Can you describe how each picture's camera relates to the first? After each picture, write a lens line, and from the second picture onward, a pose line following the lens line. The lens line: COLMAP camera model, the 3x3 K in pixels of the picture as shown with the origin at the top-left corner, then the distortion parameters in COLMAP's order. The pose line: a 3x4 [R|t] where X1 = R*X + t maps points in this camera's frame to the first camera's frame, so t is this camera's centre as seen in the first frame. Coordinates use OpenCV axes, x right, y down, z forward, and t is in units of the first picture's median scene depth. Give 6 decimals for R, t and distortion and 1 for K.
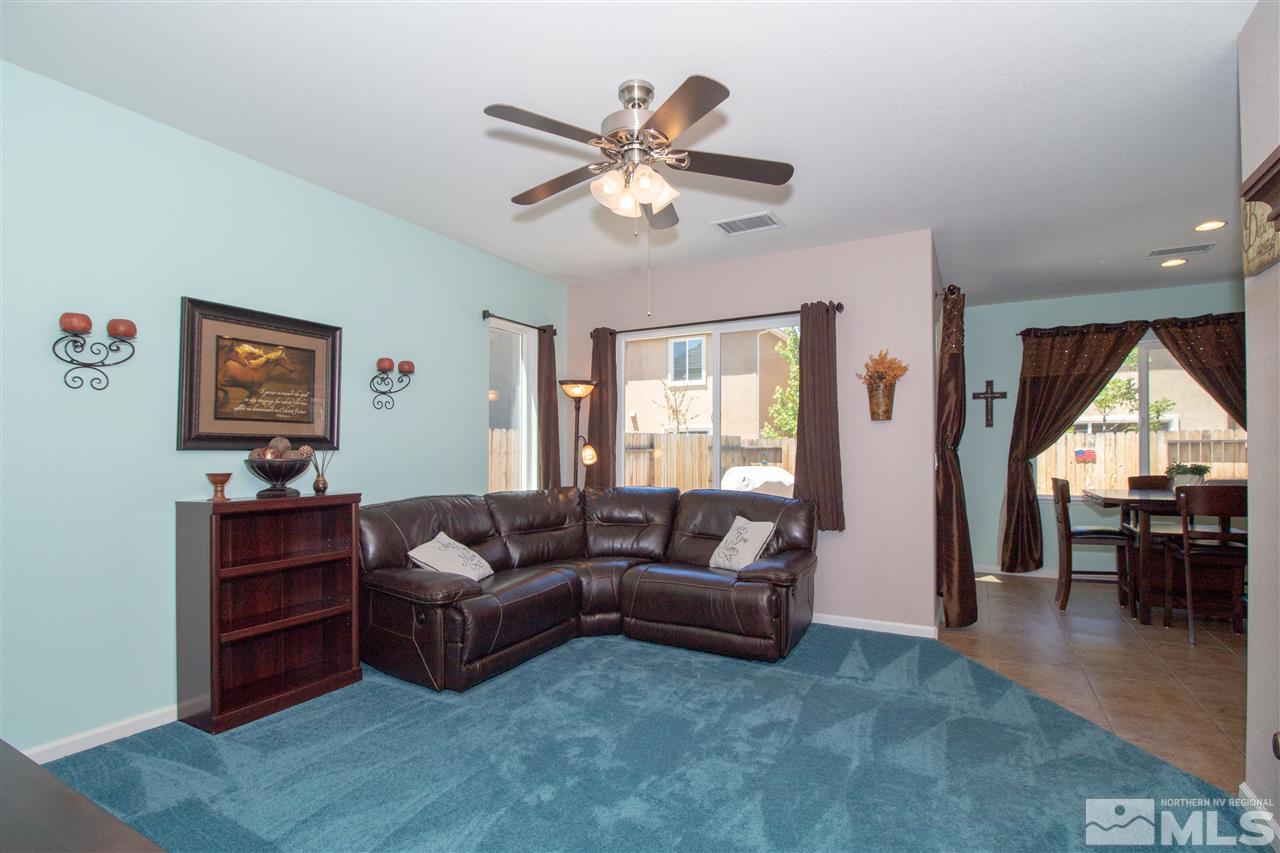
lens RADIAL K [[605.9, 0, 660.4], [0, 605.9, 446.4], [0, 0, 1]] dist [-0.003274, -0.007471]
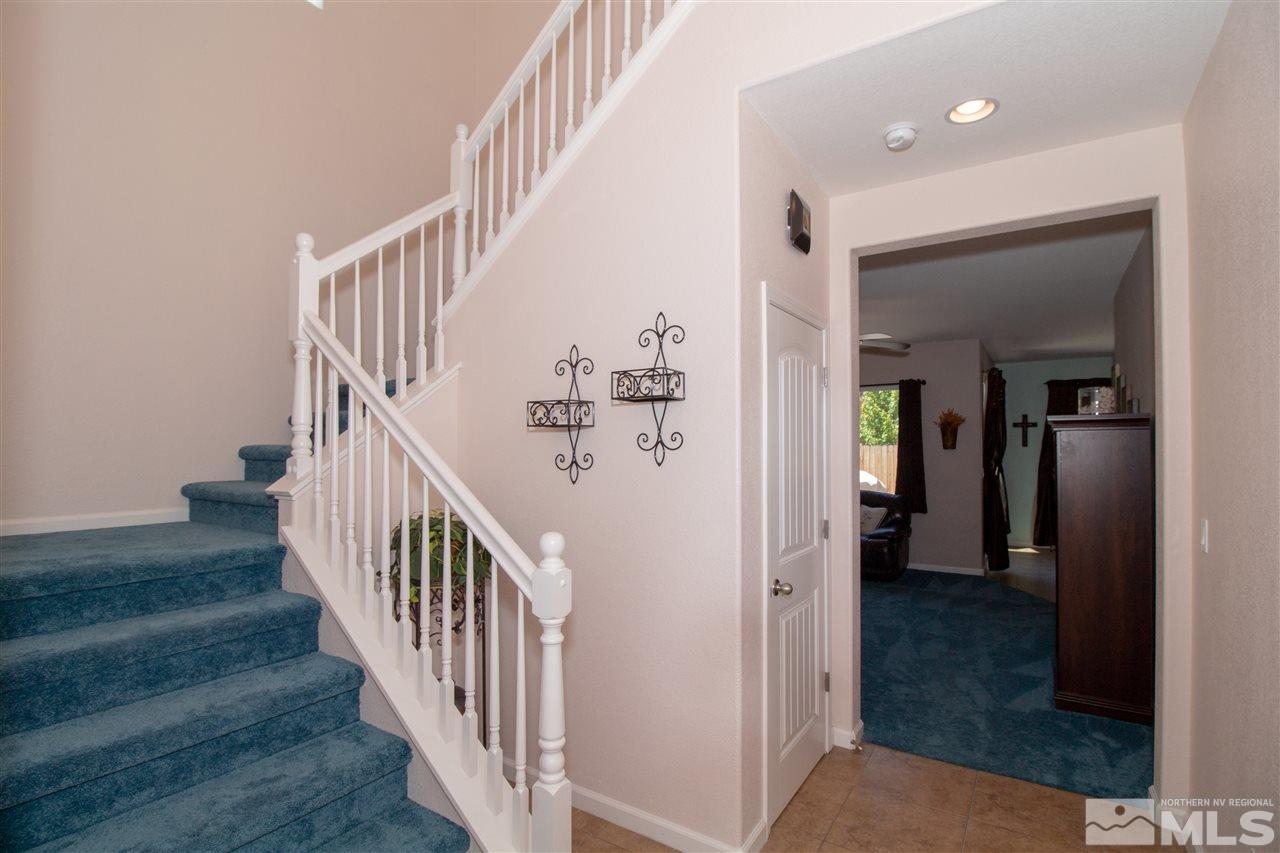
lens RADIAL K [[605.9, 0, 641.9], [0, 605.9, 434.6], [0, 0, 1]] dist [-0.003274, -0.007471]
pose [[0.994428, 0.000025, -0.105418, -0.323760], [-0.001026, 0.999955, -0.009441, -0.068656], [0.105413, 0.009497, 0.994383, -0.803719]]
